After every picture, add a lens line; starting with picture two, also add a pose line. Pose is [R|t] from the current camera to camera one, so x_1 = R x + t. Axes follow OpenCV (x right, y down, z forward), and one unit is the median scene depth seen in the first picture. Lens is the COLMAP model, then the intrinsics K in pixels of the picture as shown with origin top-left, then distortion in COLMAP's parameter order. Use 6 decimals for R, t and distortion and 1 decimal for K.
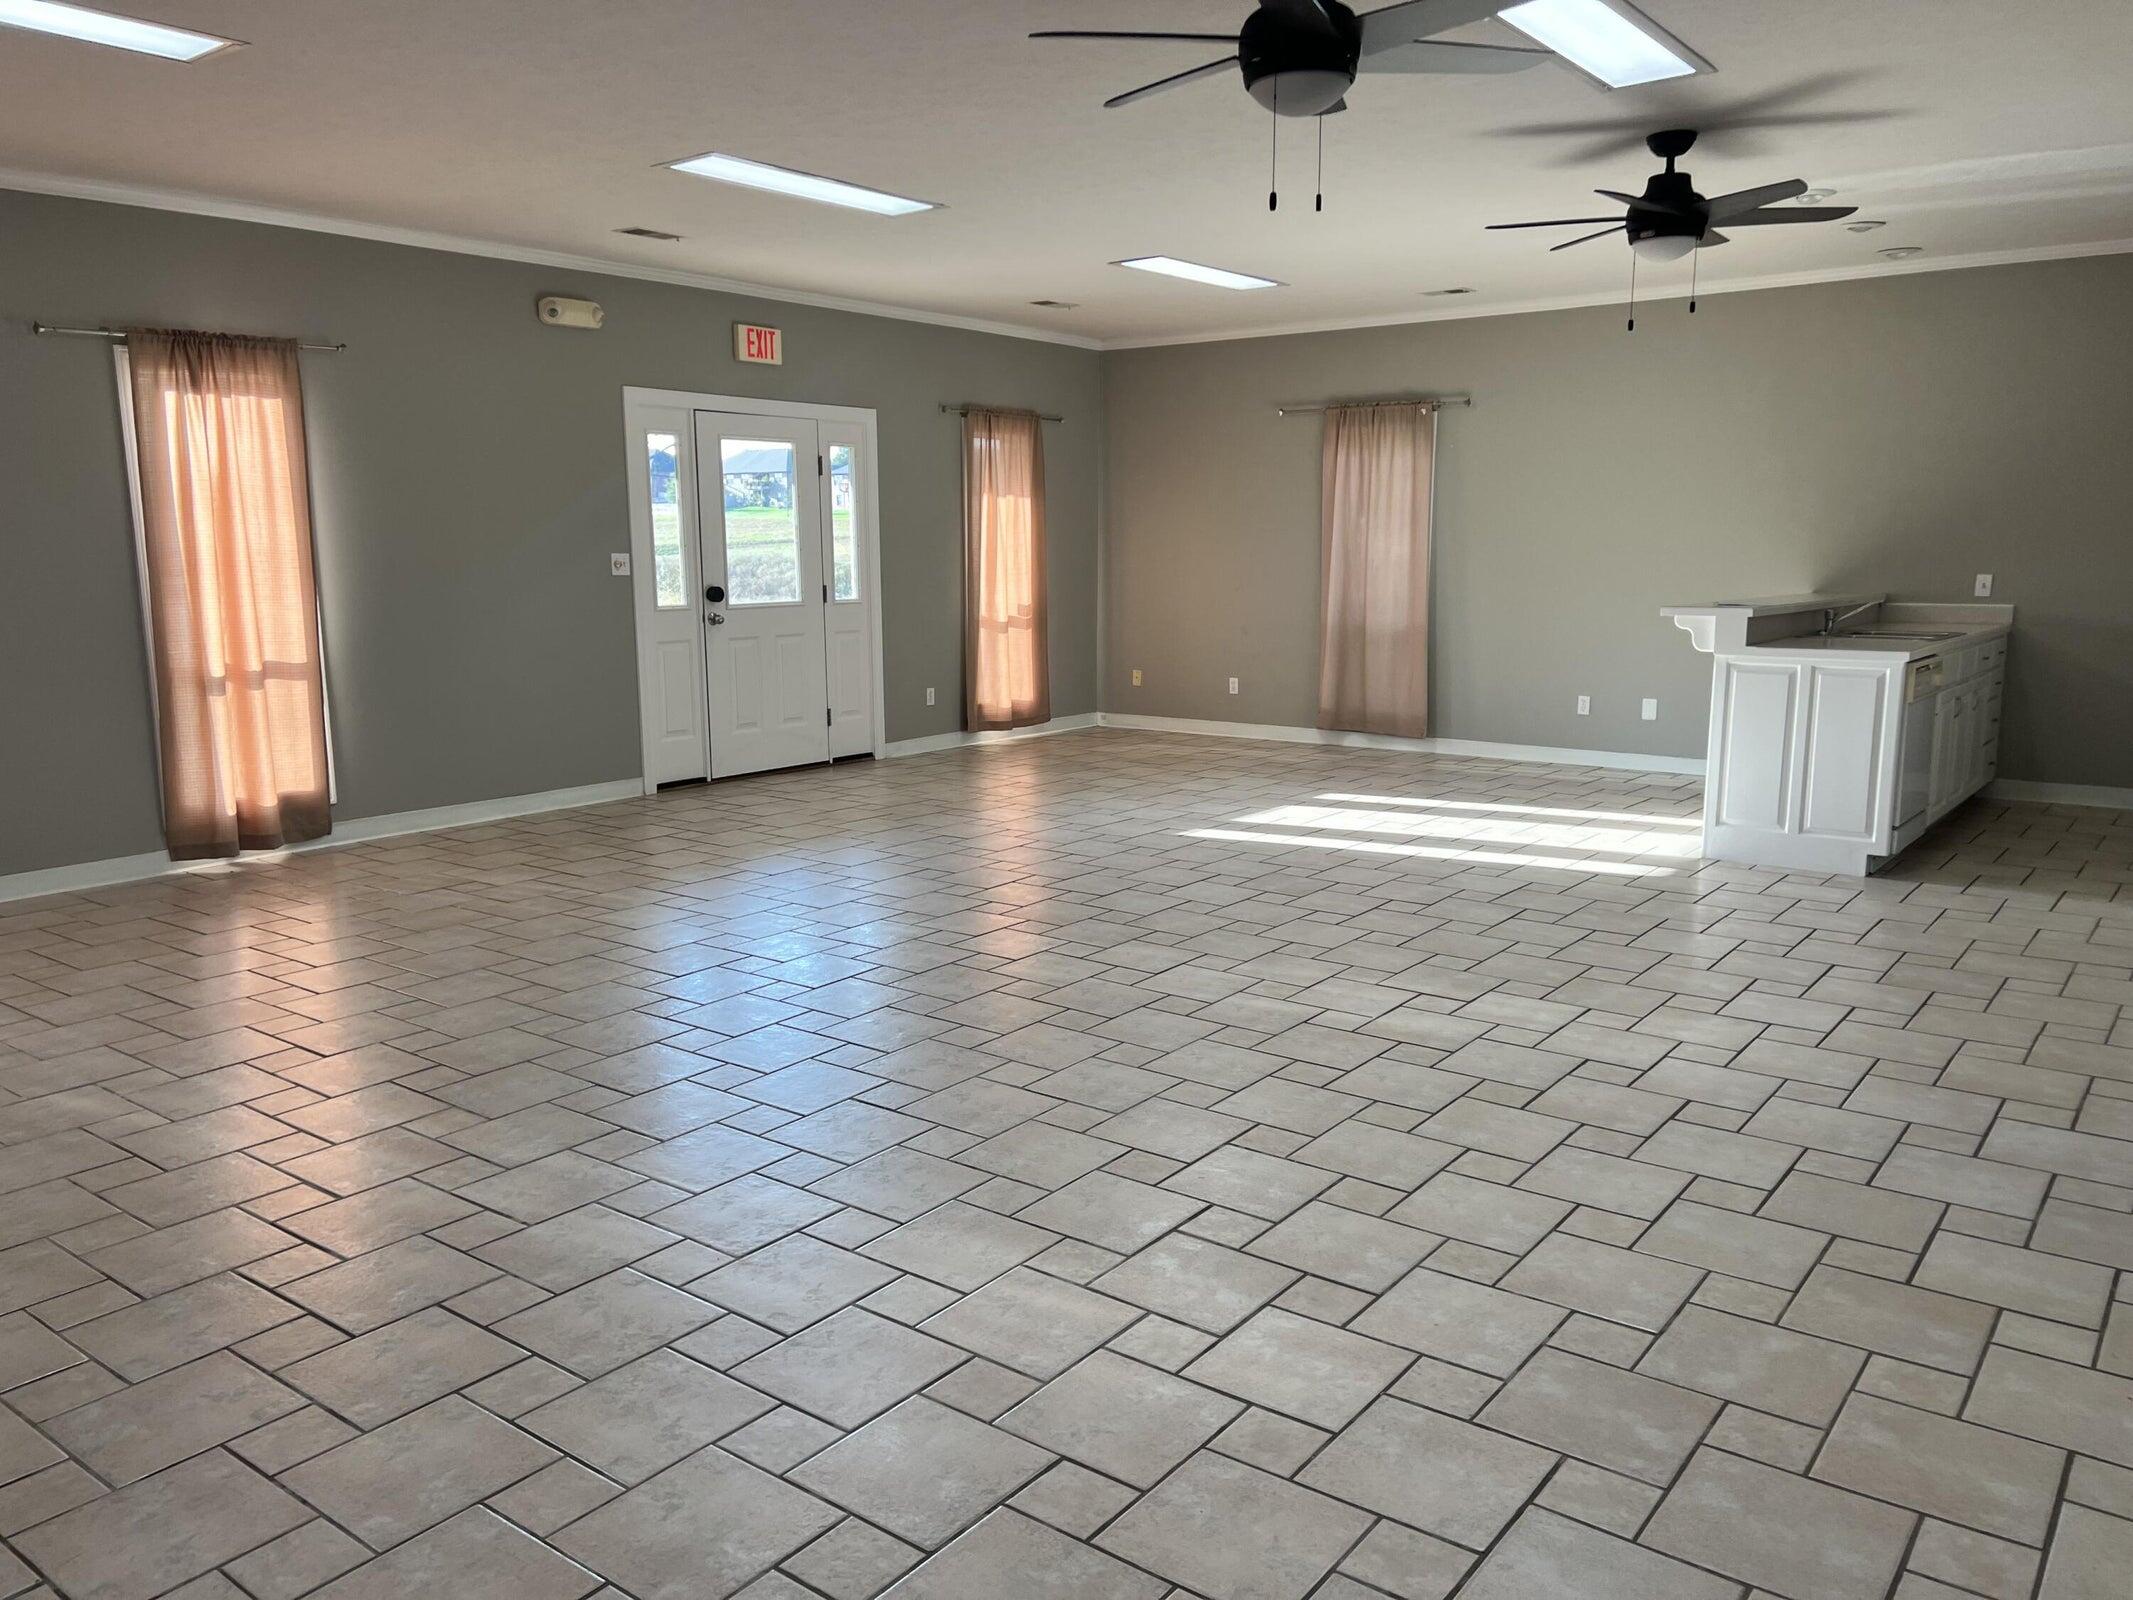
lens RADIAL K [[1593.4, 0, 1076.0], [0, 1593.4, 813.7], [0, 0, 1]] dist [0.015446, -0.015359]
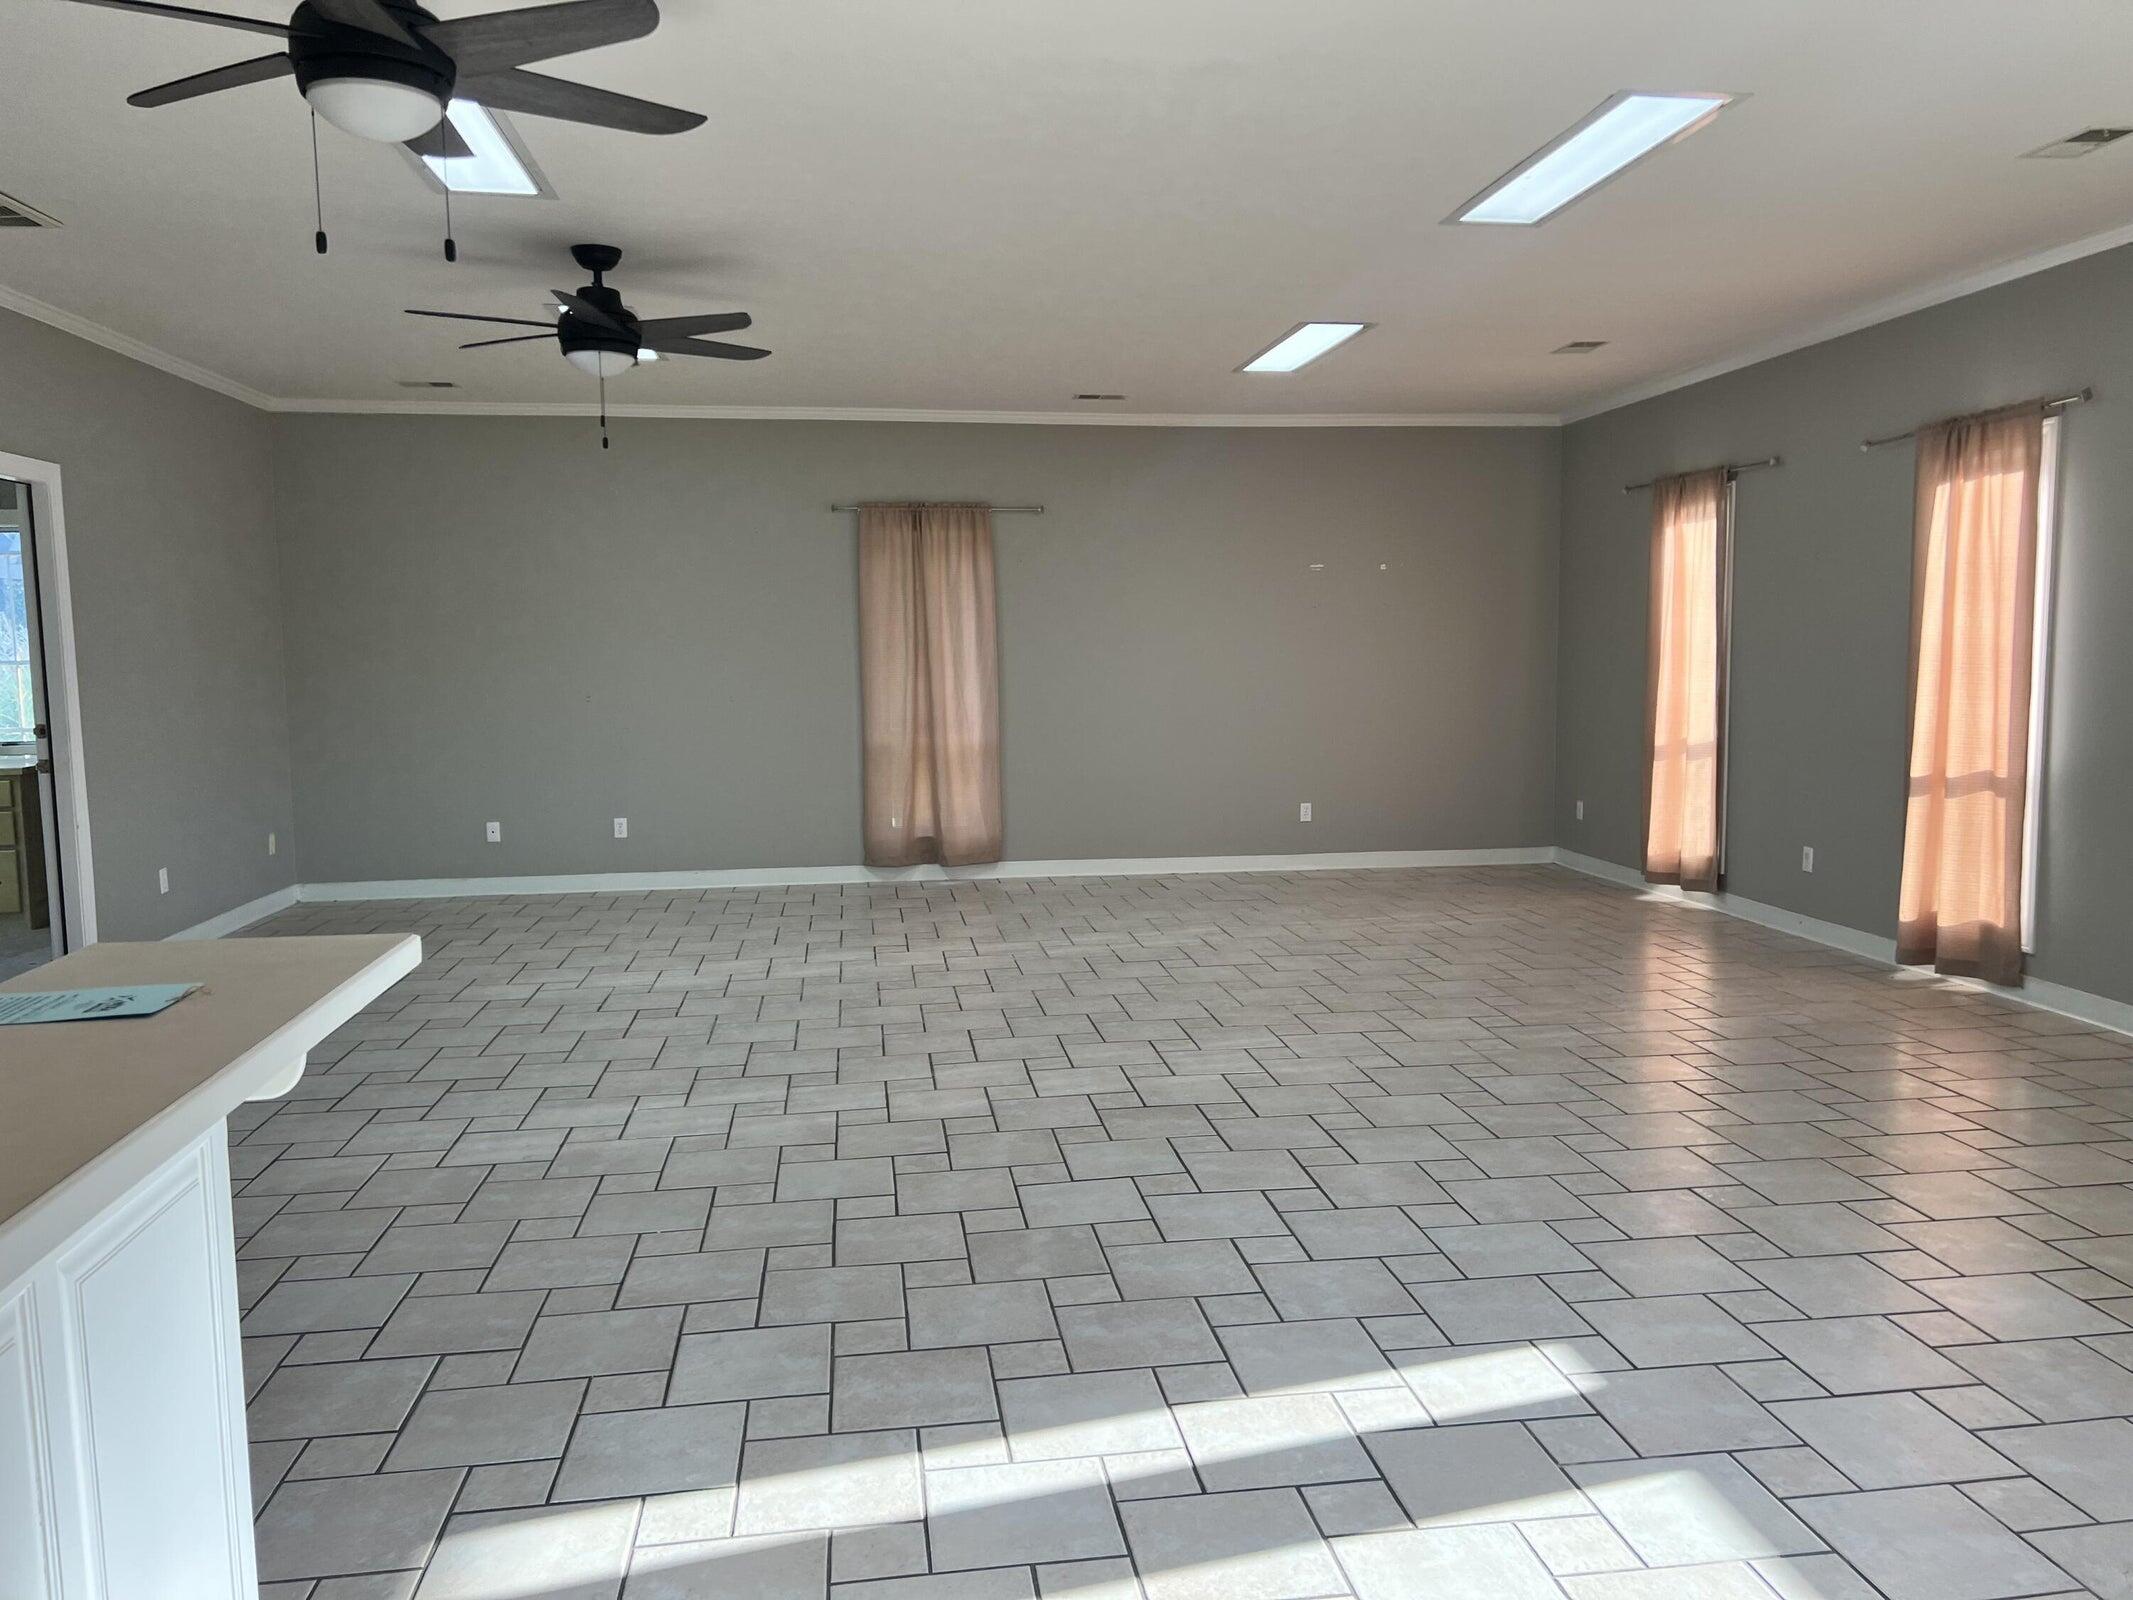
lens RADIAL K [[1593.4, 0, 1081.0], [0, 1593.4, 784.0], [0, 0, 1]] dist [0.015446, -0.015359]
pose [[-0.700049, 0.080532, -0.709539, 0.629128], [-0.106994, 0.970575, 0.215723, -0.299959], [0.706033, 0.226934, -0.670834, 1.647621]]
